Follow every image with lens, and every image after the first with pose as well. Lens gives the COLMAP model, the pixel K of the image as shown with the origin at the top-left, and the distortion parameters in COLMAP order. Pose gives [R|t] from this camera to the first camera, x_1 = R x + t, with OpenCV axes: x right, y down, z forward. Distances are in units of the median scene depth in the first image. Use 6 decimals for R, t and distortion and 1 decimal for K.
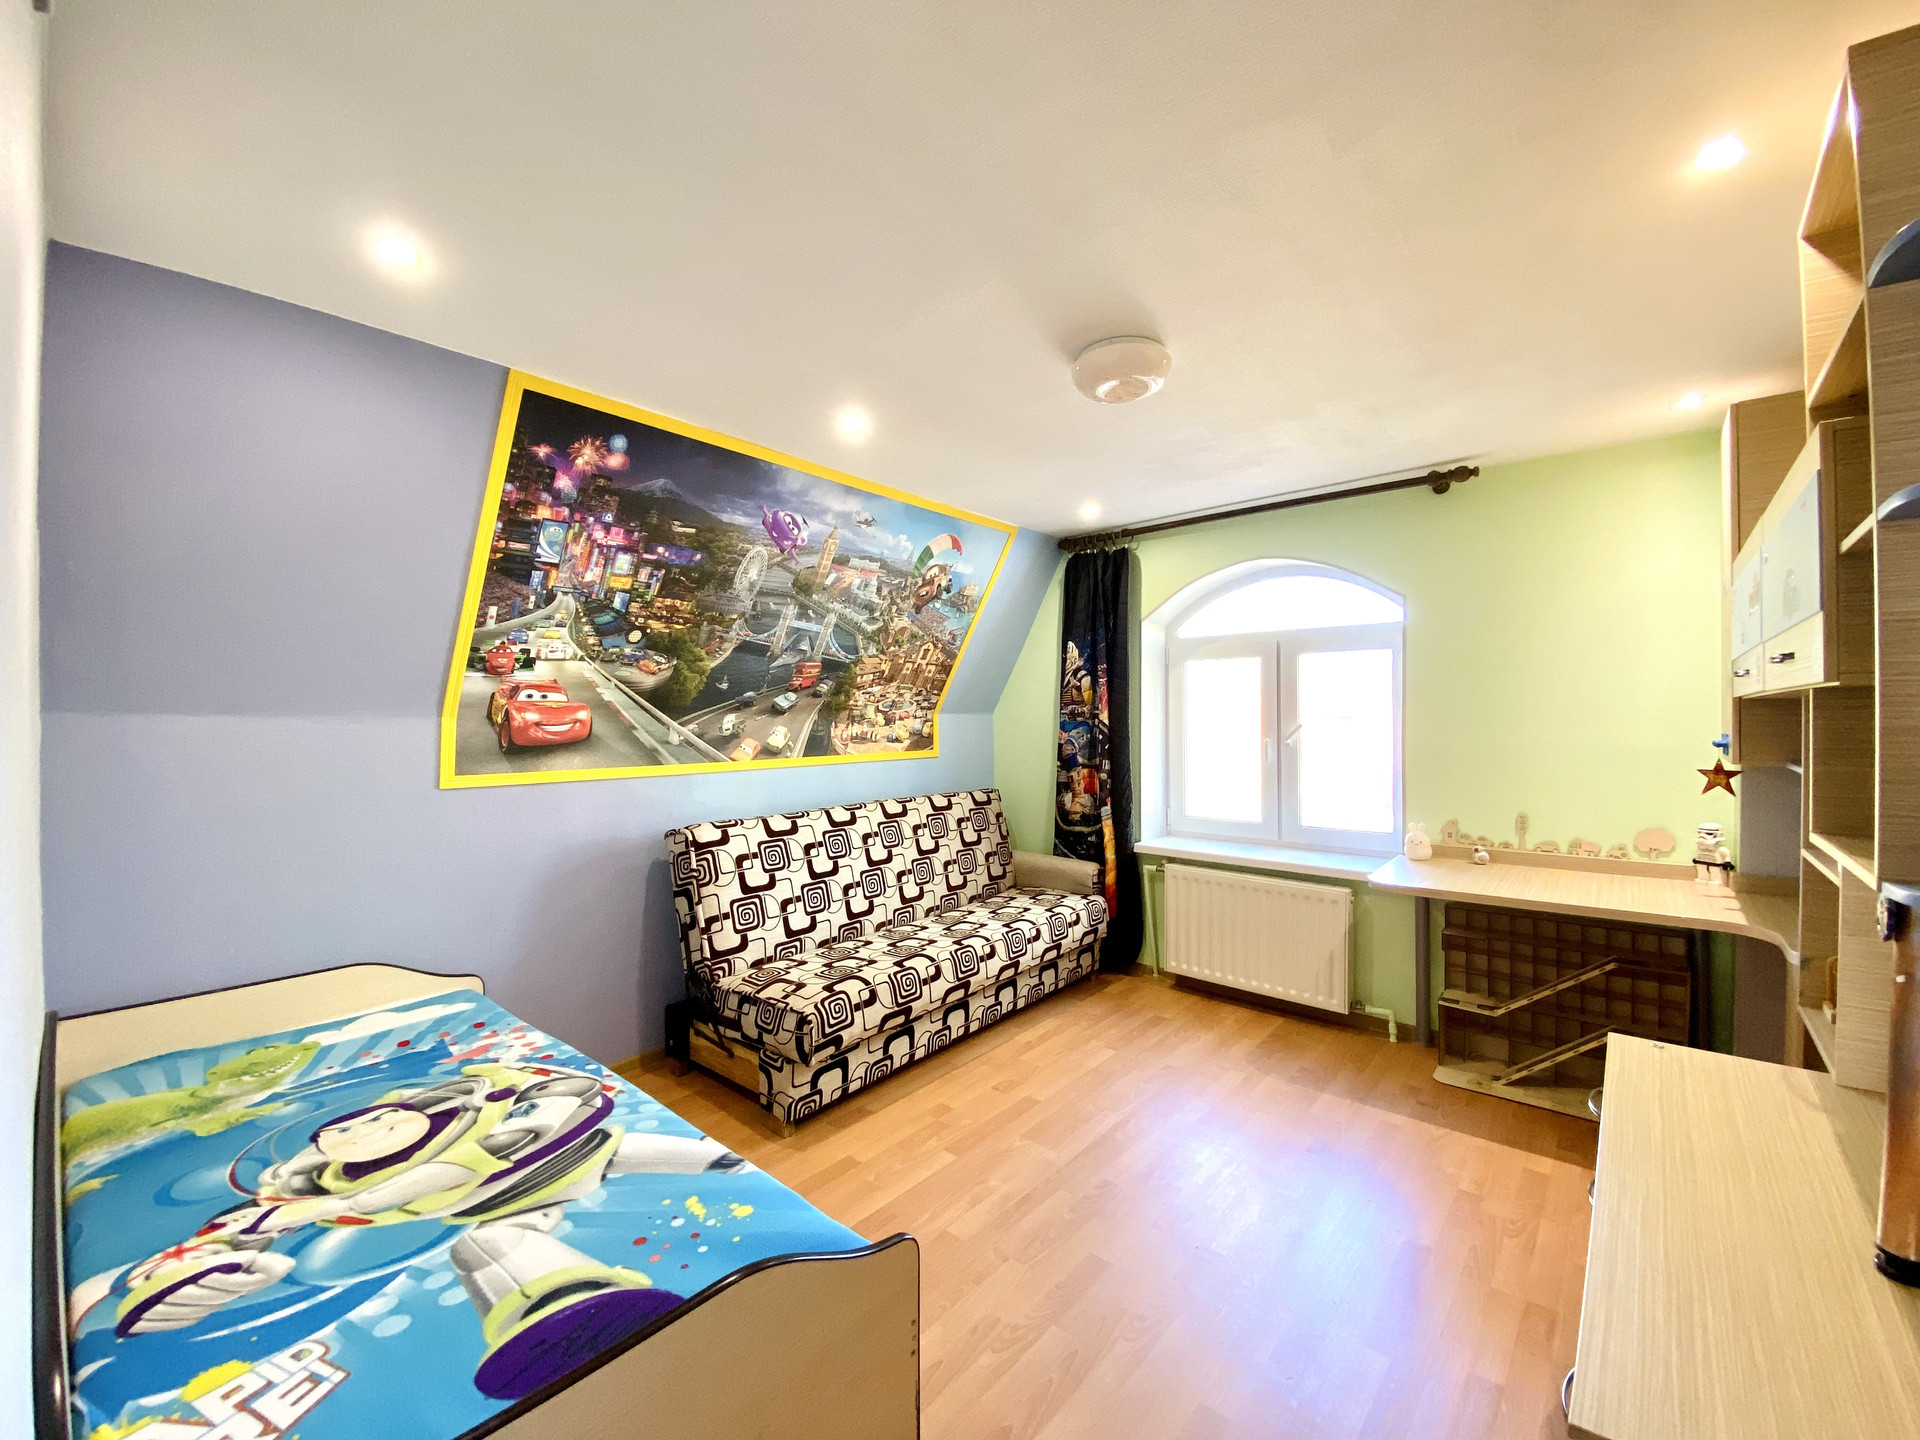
lens RADIAL K [[780.4, 0, 951.8], [0, 780.4, 716.6], [0, 0, 1]] dist [0.024936, -0.018864]
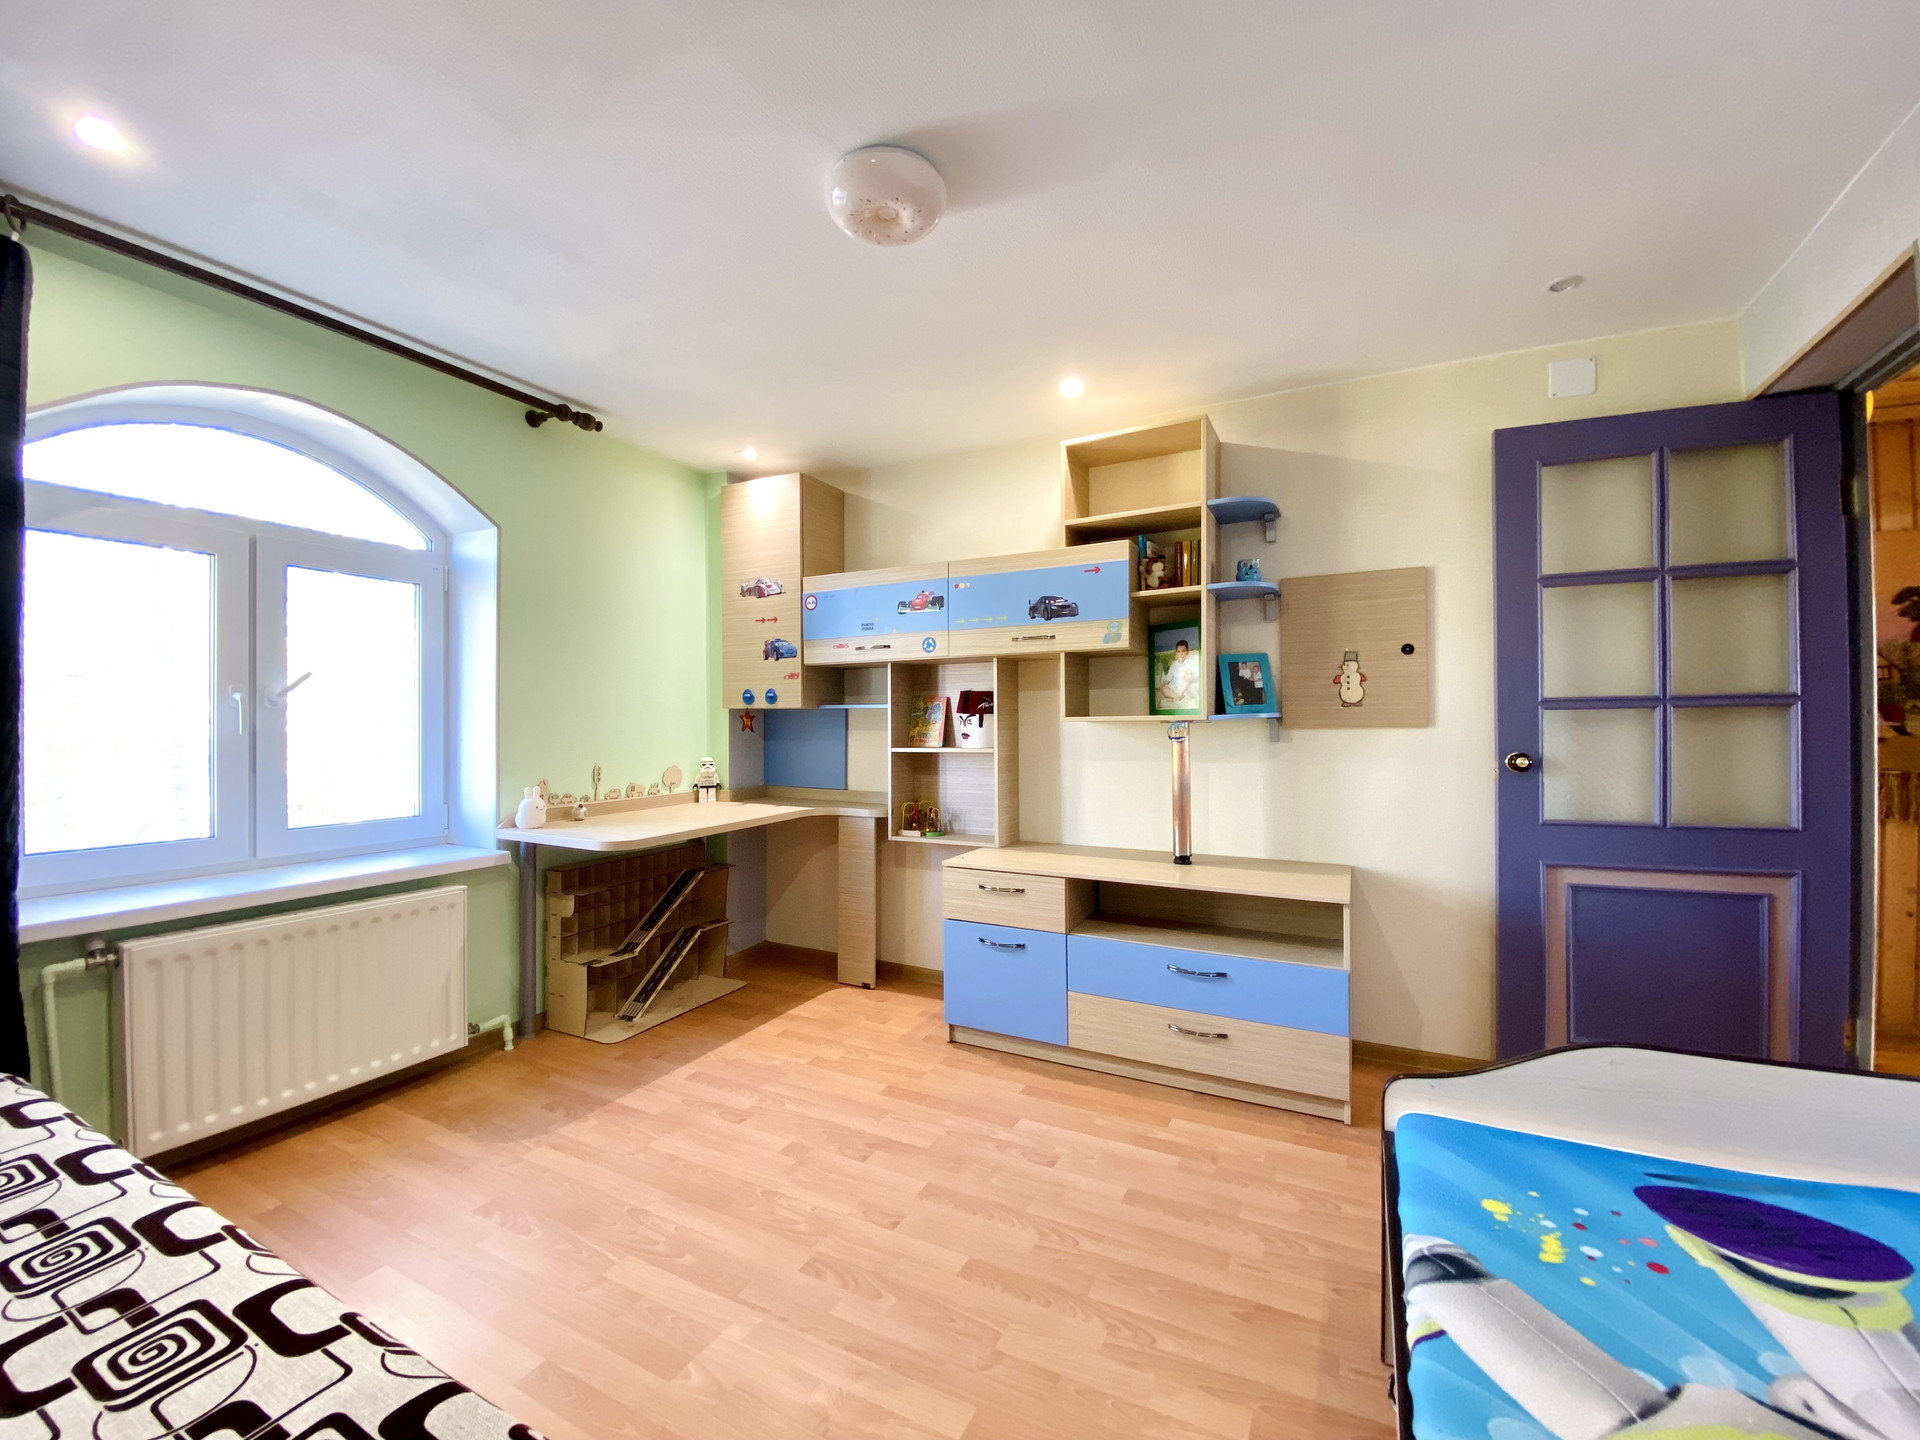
lens RADIAL K [[784.1, 0, 966.9], [0, 784.1, 724.0], [0, 0, 1]] dist [0.021983, -0.019071]
pose [[-0.254543, 0.006771, 0.967038, -0.442589], [0.003871, 0.999975, -0.005983, 0.082370], [-0.967054, 0.002220, -0.254563, 0.853123]]
